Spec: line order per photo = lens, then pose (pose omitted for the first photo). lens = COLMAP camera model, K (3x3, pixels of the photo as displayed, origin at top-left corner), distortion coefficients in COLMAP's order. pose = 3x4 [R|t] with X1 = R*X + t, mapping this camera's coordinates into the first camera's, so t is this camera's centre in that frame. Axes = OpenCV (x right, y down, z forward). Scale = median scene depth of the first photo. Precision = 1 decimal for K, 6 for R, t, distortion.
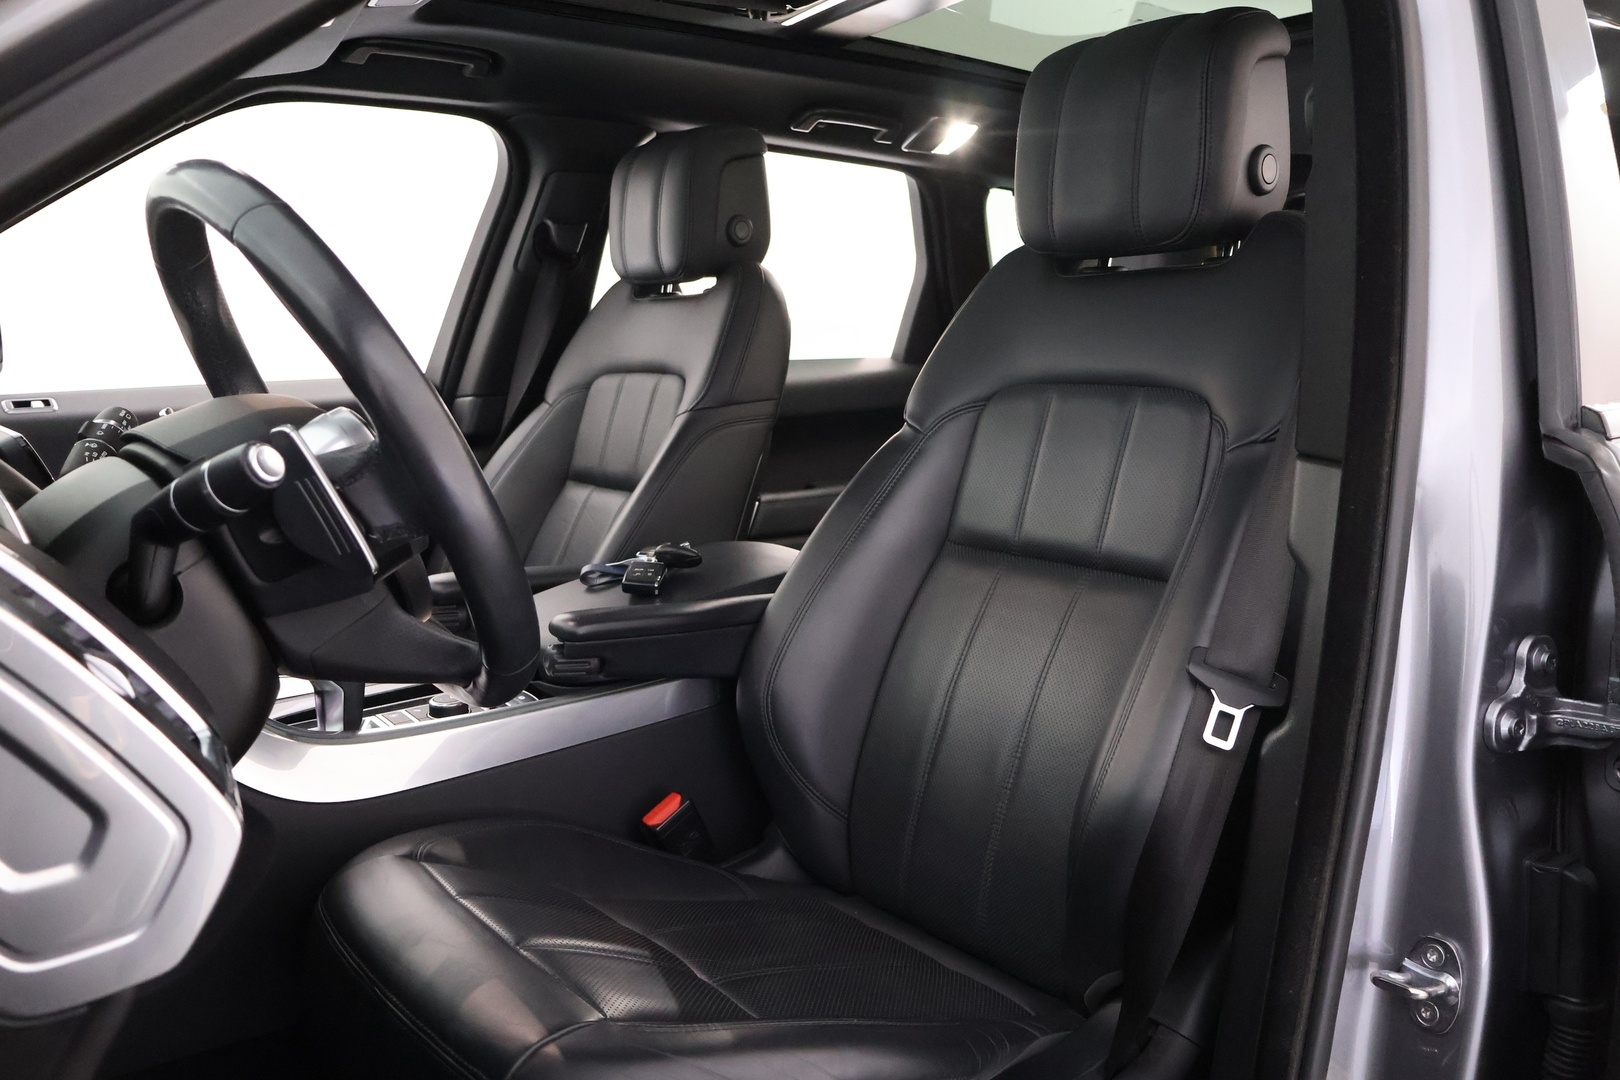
lens RADIAL K [[1353.5, 0, 810.0], [0, 1353.5, 540.0], [0, 0, 1]] dist [0.001979, 0.007247]
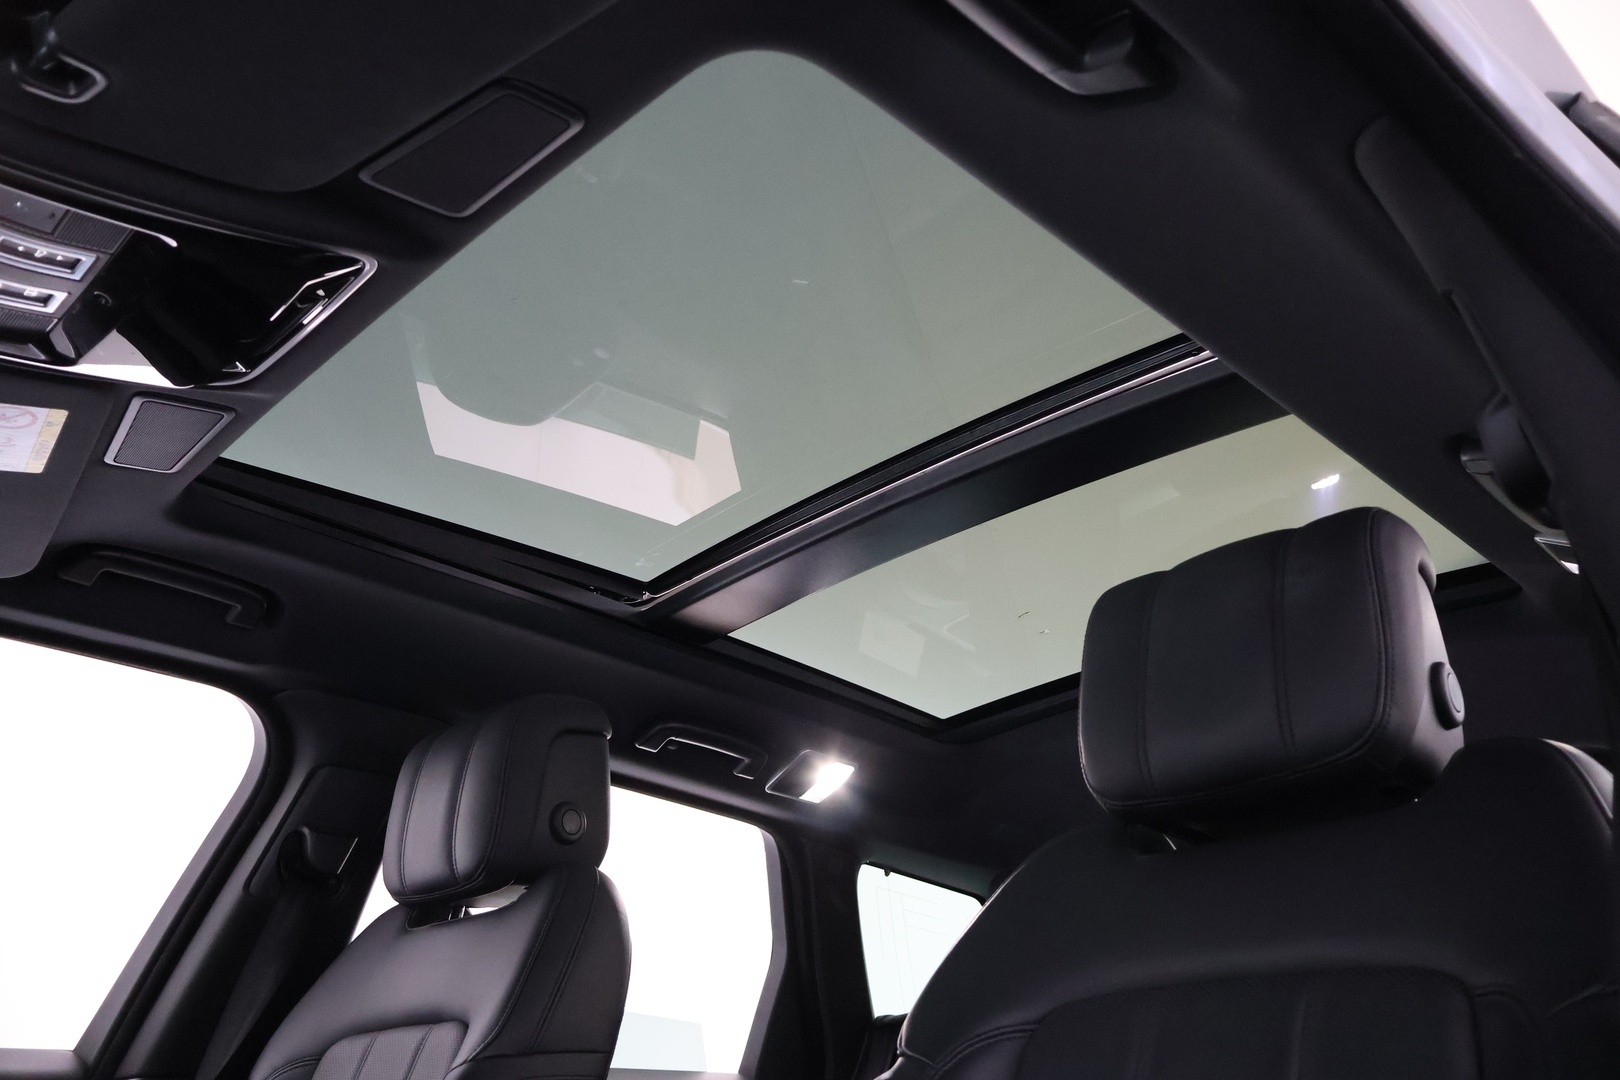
lens RADIAL K [[1353.5, 0, 810.0], [0, 1353.5, 540.0], [0, 0, 1]] dist [0.001979, 0.007247]
pose [[0.989872, 0.068008, 0.124616, -0.023786], [0.010982, 0.838477, -0.544826, 0.044862], [-0.141540, 0.540676, 0.829238, 0.281760]]
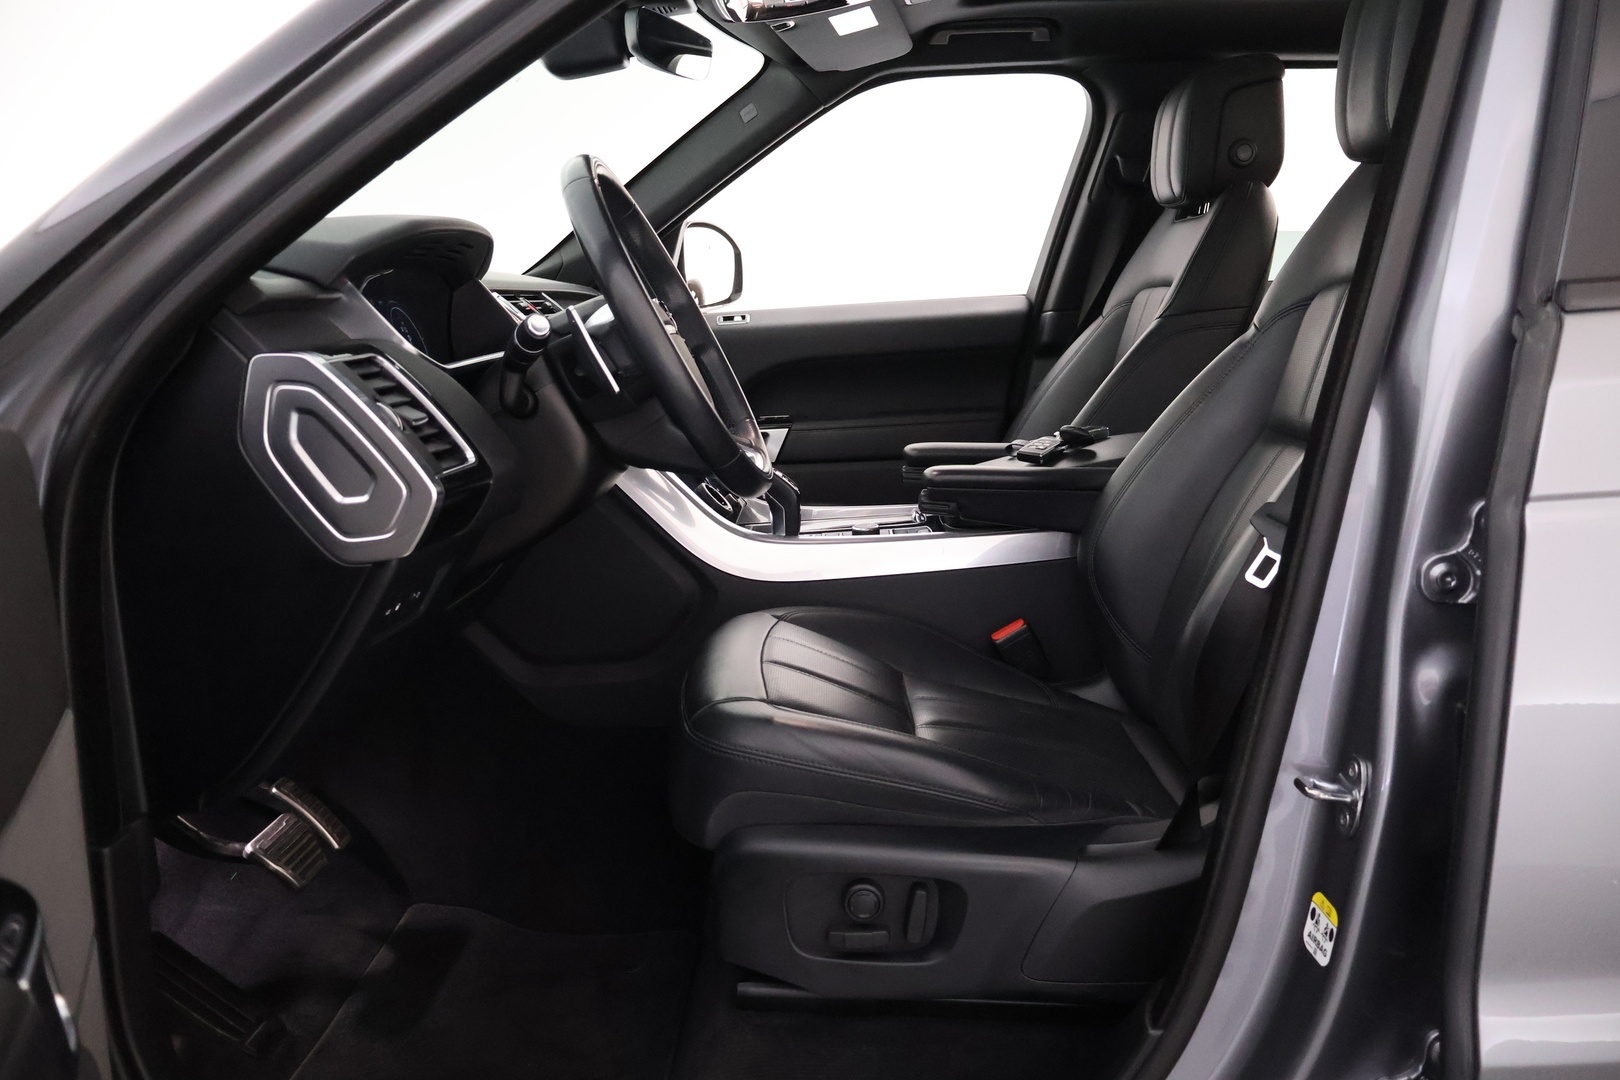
lens RADIAL K [[1353.5, 0, 810.0], [0, 1353.5, 540.0], [0, 0, 1]] dist [0.001979, 0.007247]
pose [[0.794066, 0.090136, -0.601112, 0.350589], [-0.062383, 0.995807, 0.066913, 0.030256], [0.604622, -0.015634, 0.796359, -0.082723]]
